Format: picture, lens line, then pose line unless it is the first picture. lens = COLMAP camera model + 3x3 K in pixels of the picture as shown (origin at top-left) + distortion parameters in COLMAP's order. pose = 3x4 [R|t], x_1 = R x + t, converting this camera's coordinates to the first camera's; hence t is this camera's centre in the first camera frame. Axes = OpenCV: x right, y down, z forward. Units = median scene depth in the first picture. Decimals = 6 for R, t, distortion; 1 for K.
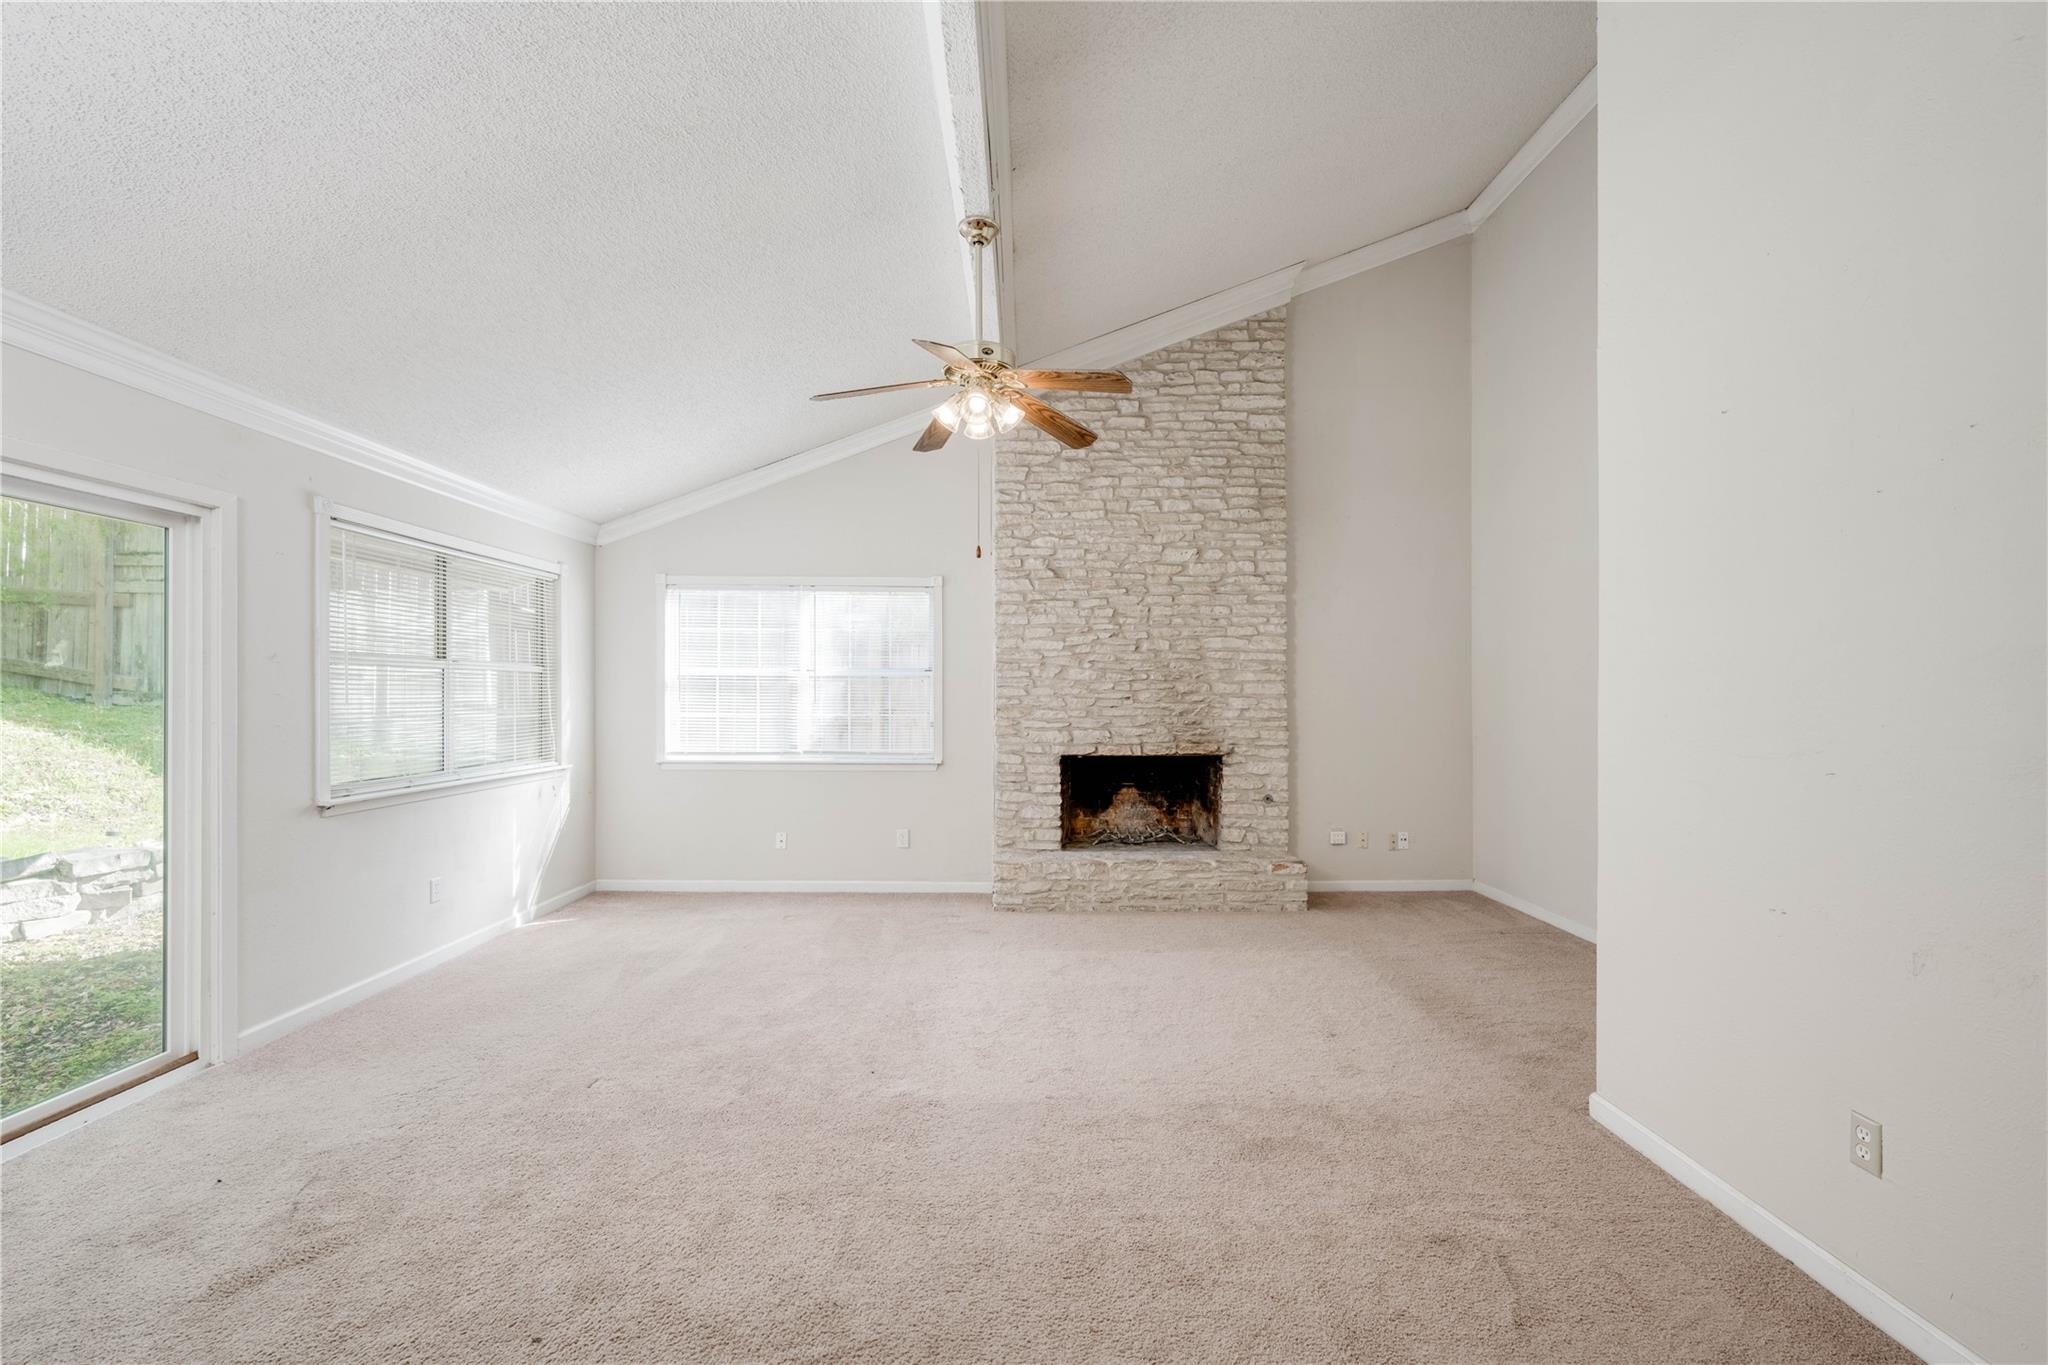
lens RADIAL K [[864.3, 0, 1026.1], [0, 864.3, 697.6], [0, 0, 1]] dist [-0.000470, -0.000122]
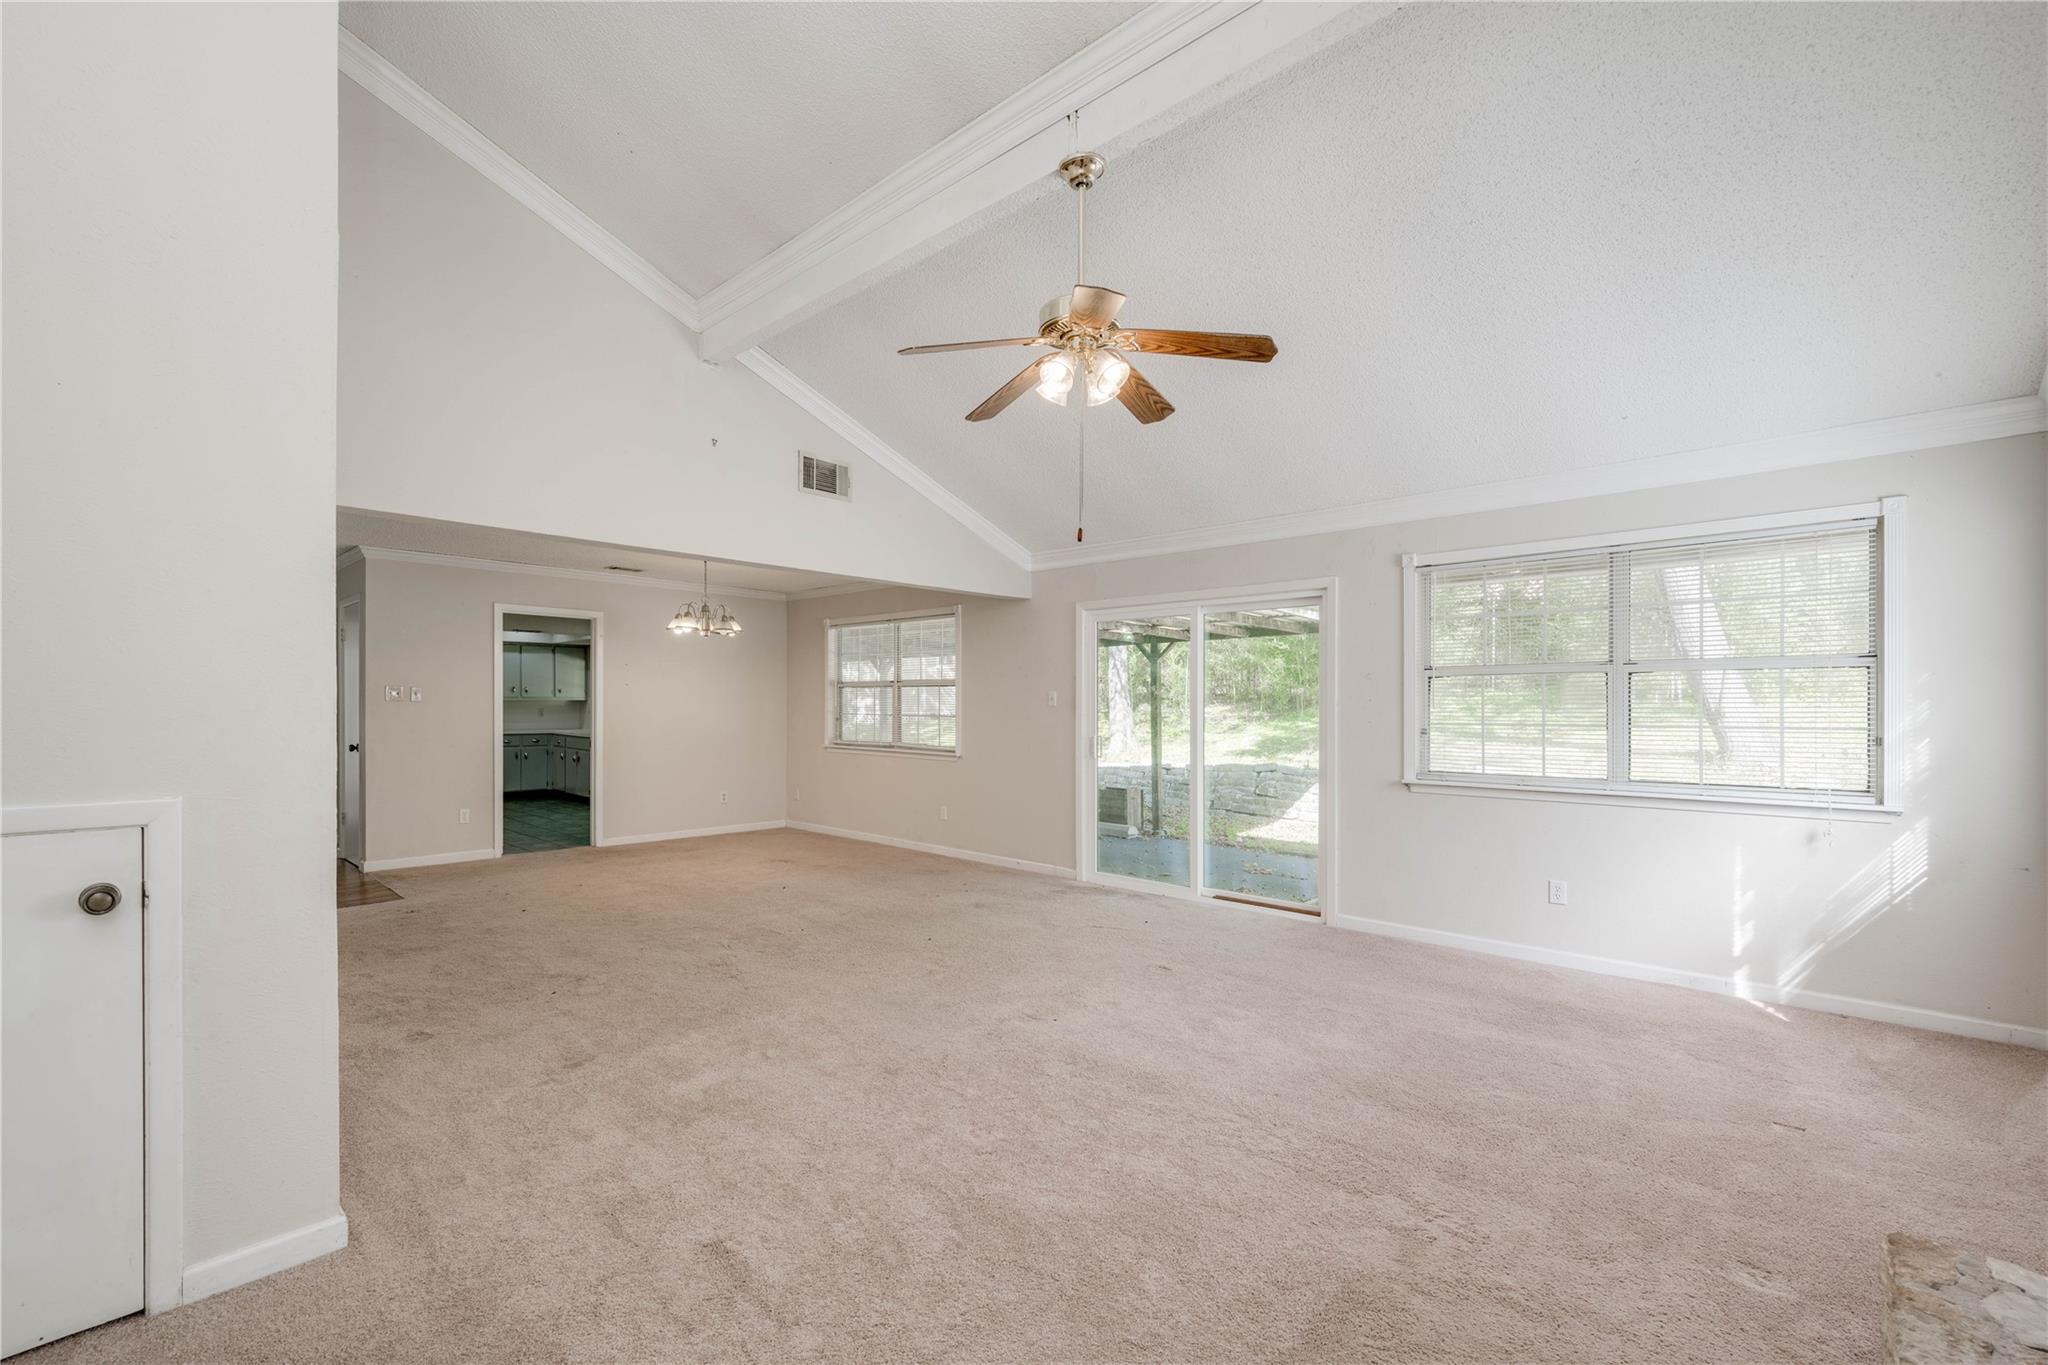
lens RADIAL K [[864.3, 0, 1026.1], [0, 864.3, 697.6], [0, 0, 1]] dist [-0.000470, -0.000122]
pose [[-0.661968, -0.008507, -0.749484, 0.376424], [-0.003468, 0.999960, -0.008286, 0.003032], [0.749524, -0.002886, -0.661971, 0.913382]]
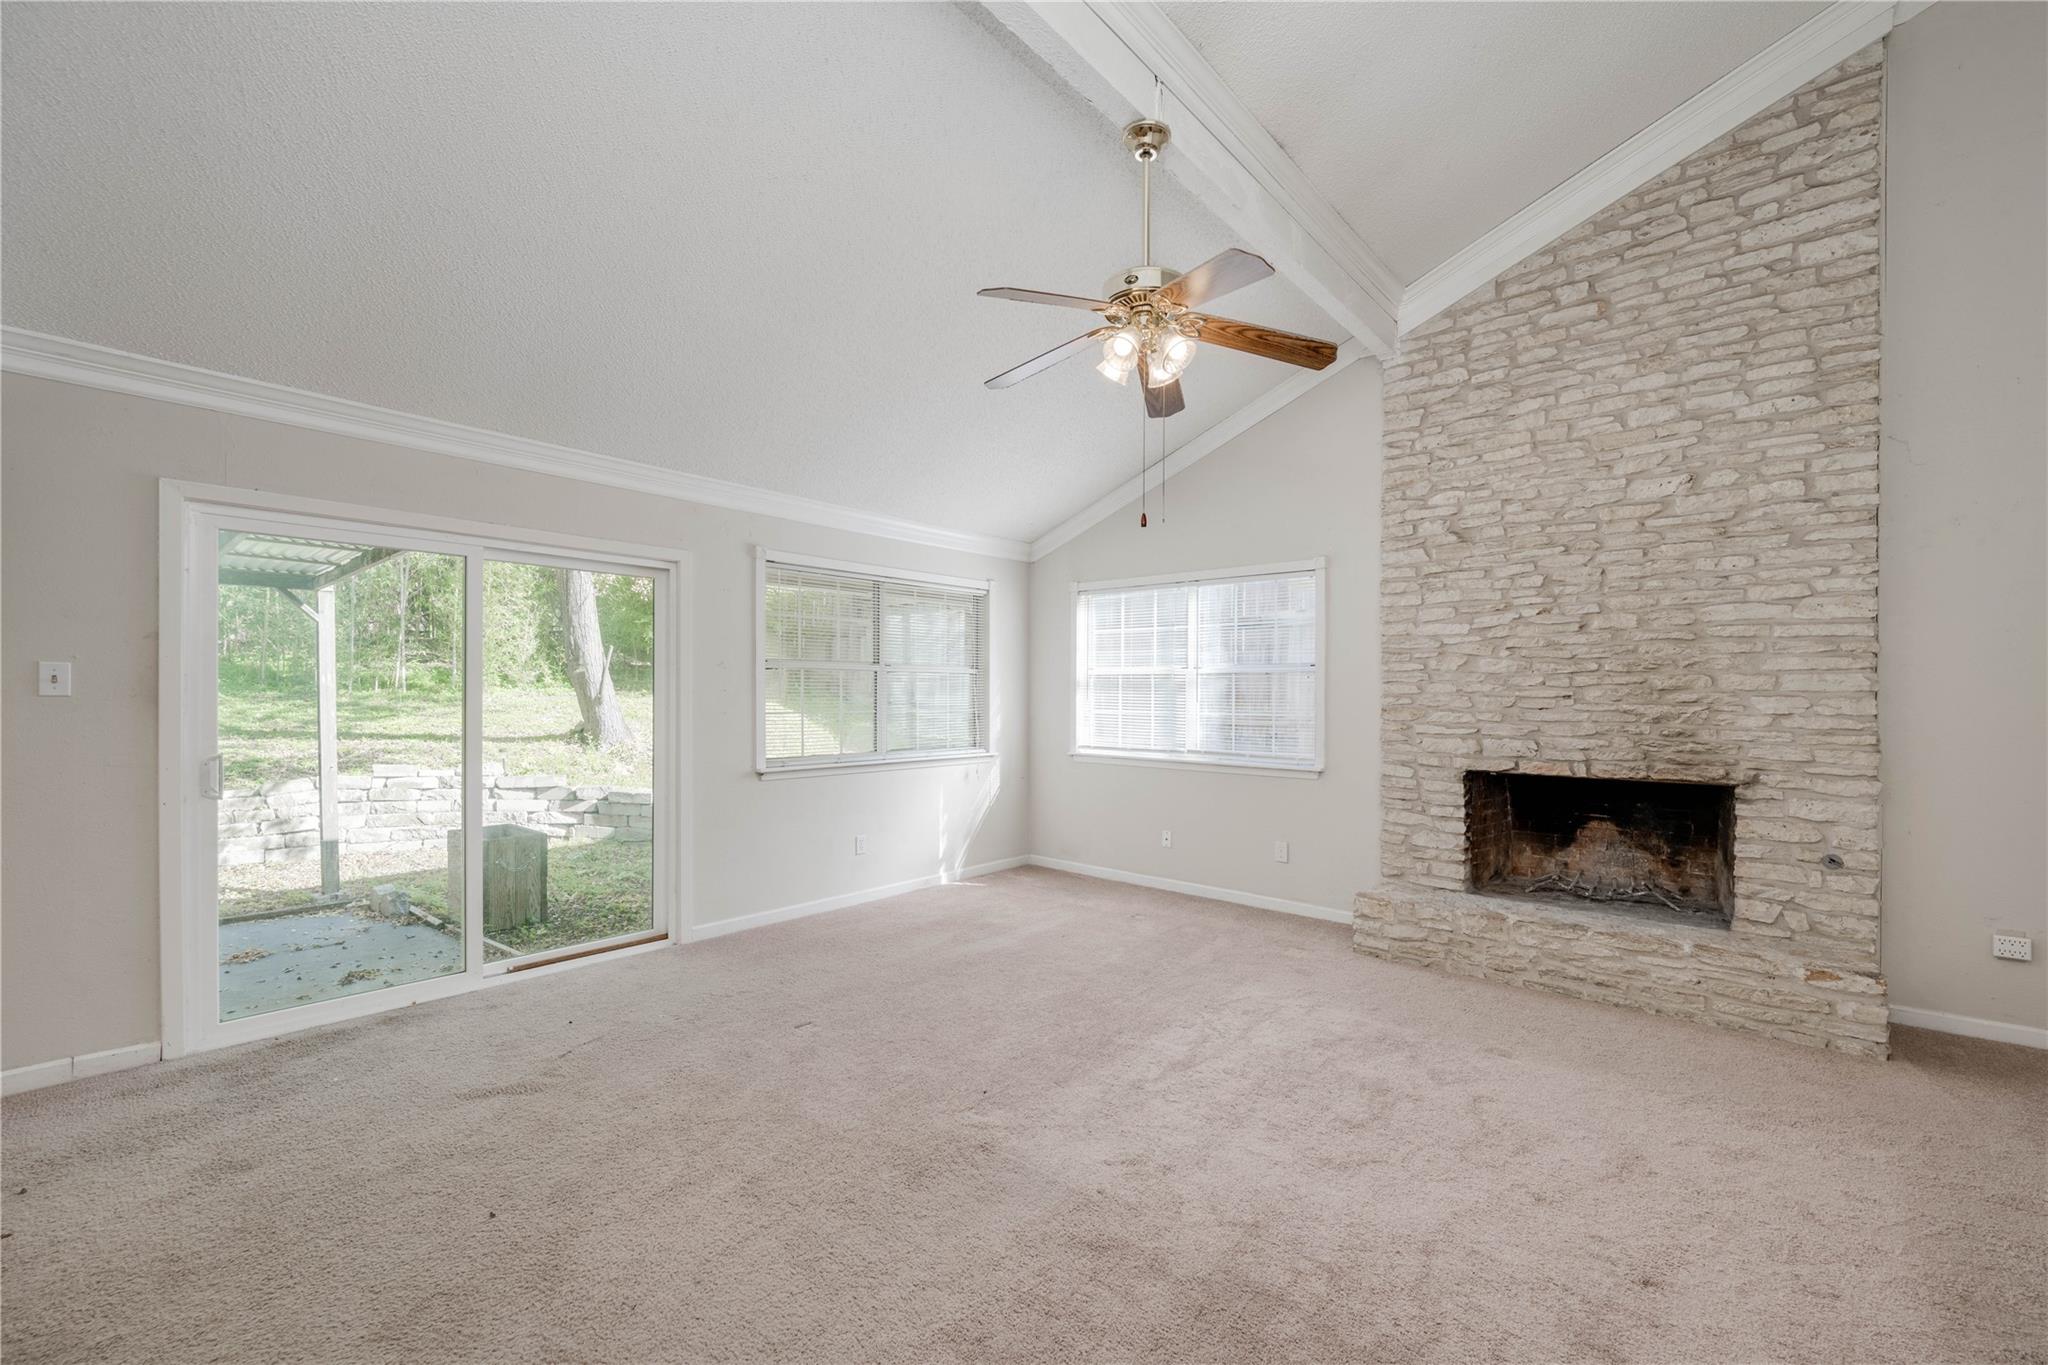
lens RADIAL K [[824.6, 0, 1038.6], [0, 824.6, 701.9], [0, 0, 1]] dist [-0.000917, -0.000566]
pose [[0.758247, 0.006792, -0.651932, 0.232959], [-0.004381, 0.999976, 0.005322, 0.003142], [0.651952, -0.001179, 0.758259, 0.188481]]
